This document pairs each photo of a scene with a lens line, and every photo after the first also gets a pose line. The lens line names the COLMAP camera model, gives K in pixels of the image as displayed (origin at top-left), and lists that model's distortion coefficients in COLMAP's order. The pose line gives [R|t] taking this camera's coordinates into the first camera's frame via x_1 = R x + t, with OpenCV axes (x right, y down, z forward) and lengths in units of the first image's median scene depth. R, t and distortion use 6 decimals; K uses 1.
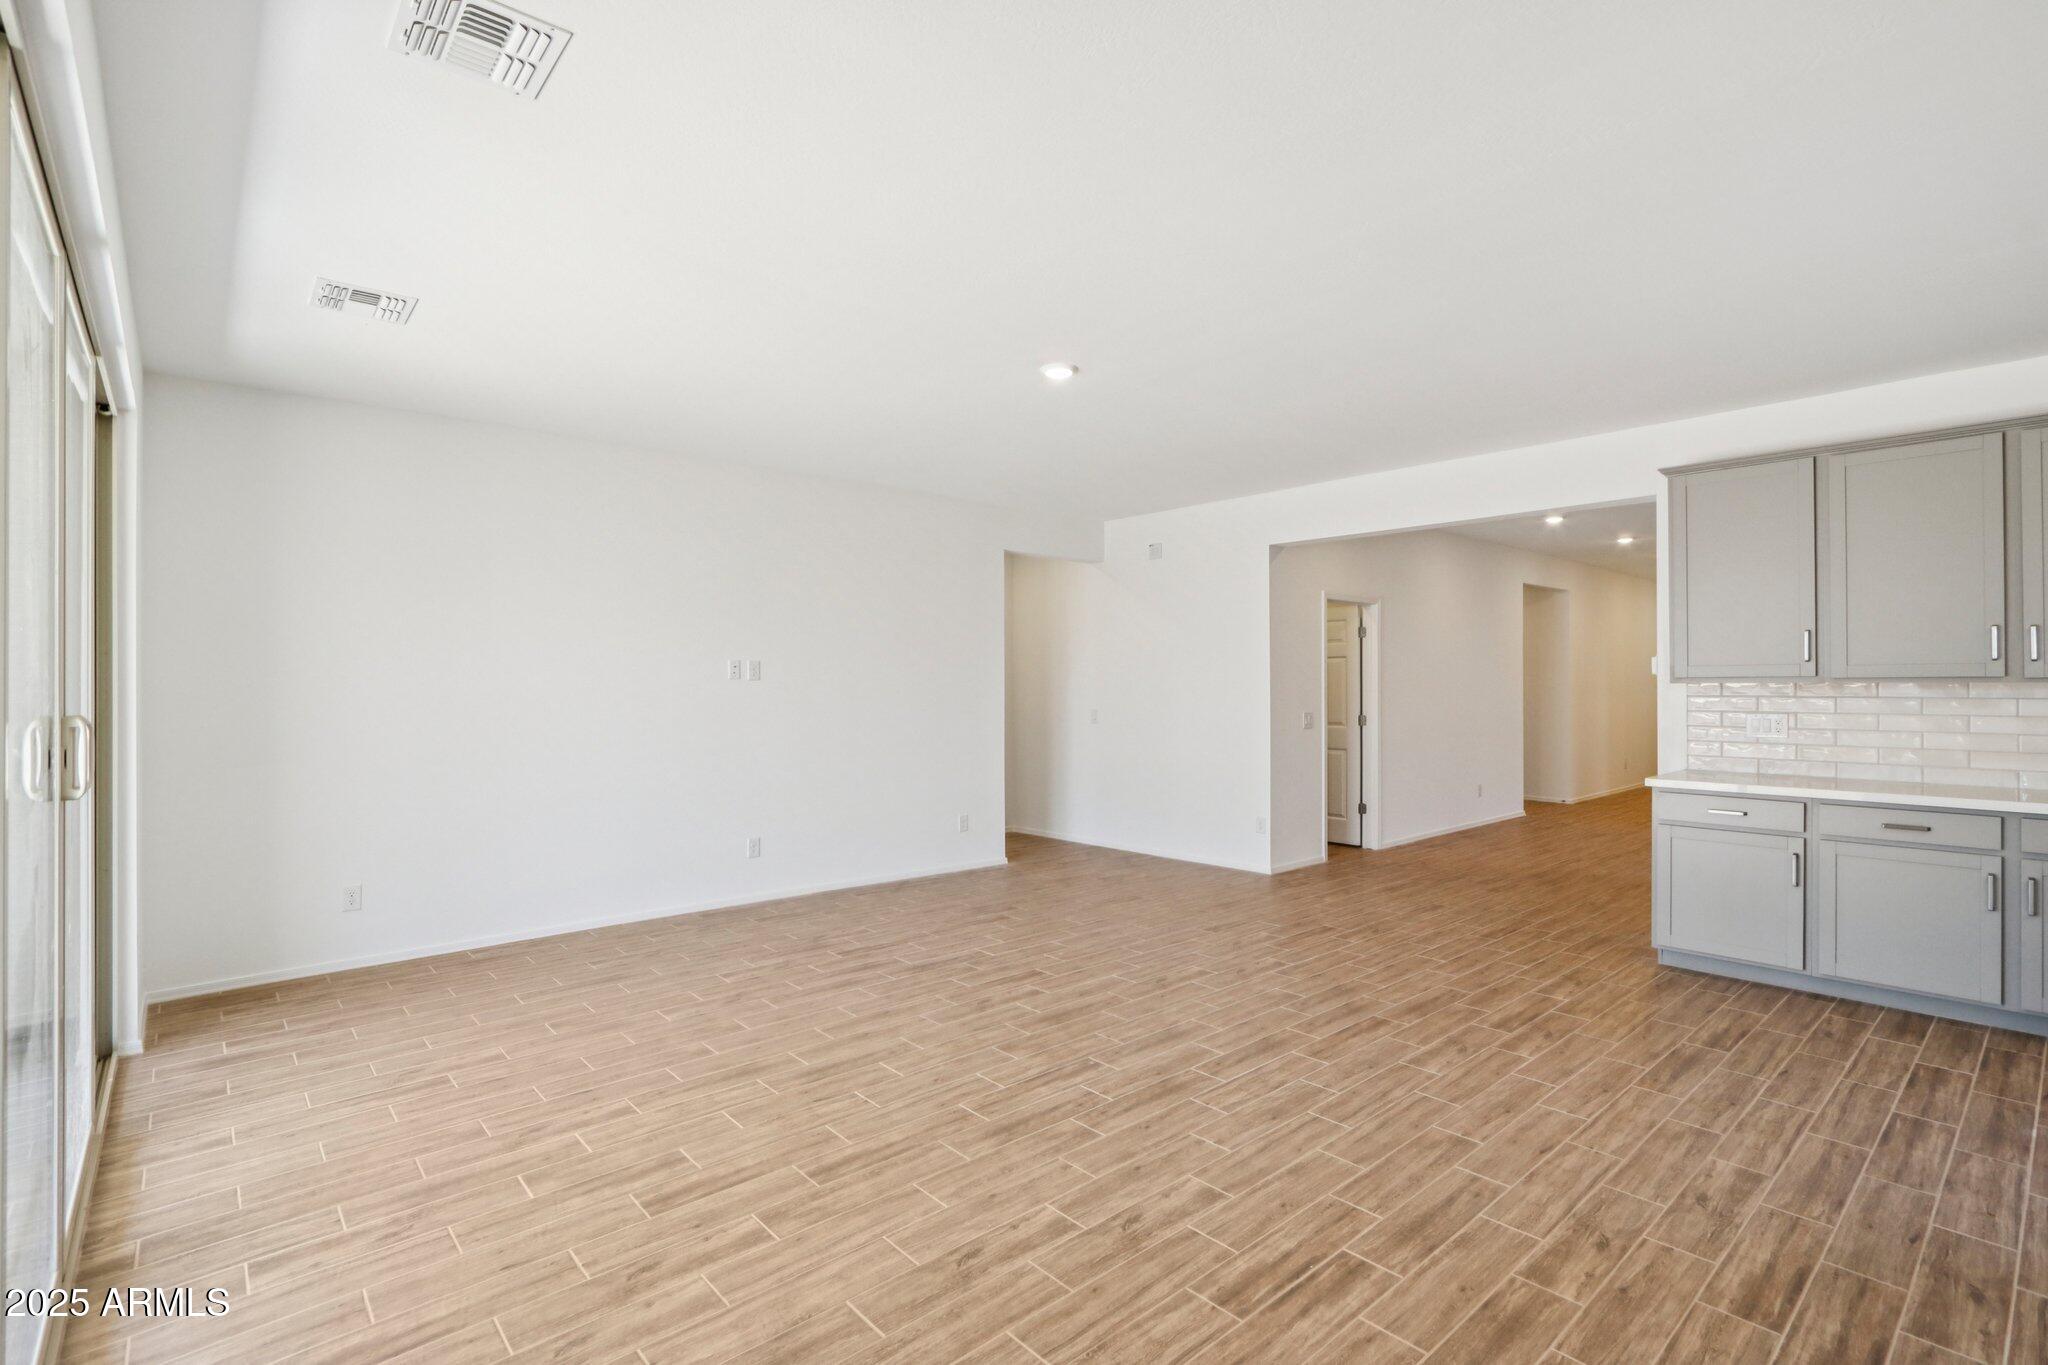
lens RADIAL K [[862.9, 0, 1025.5], [0, 862.9, 694.3], [0, 0, 1]] dist [0.024635, -0.000075]
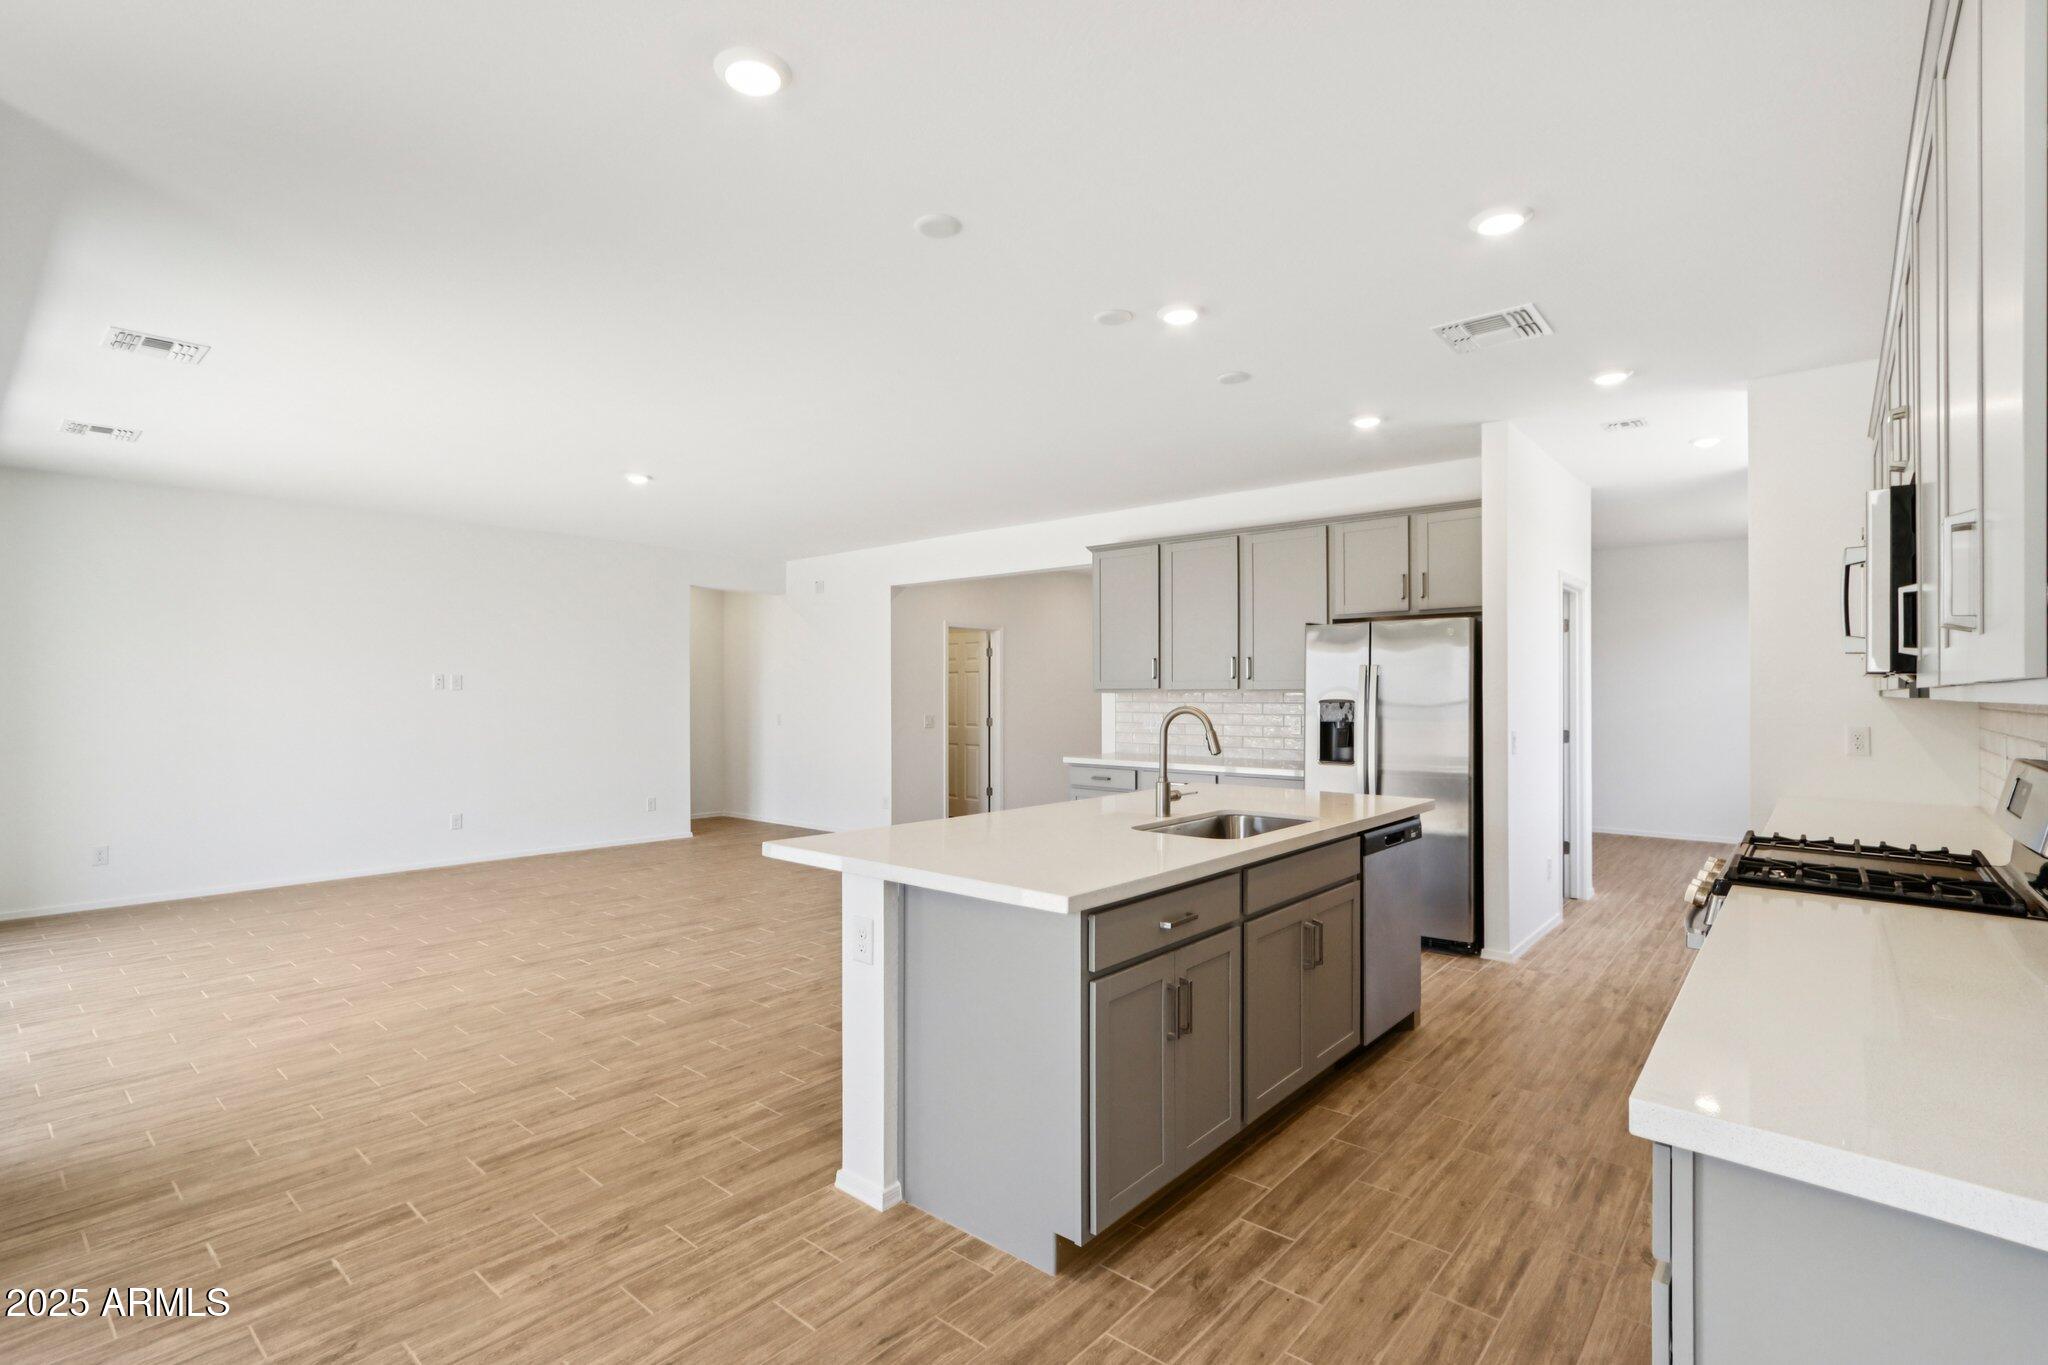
lens RADIAL K [[931.4, 0, 1024.0], [0, 931.4, 682.5], [0, 0, 1]] dist [-0.002840, 0.011633]
pose [[0.996141, 0.004221, 0.087665, 0.362988], [-0.001896, 0.999645, -0.026586, 0.009230], [-0.087746, 0.026317, 0.995795, -0.407930]]
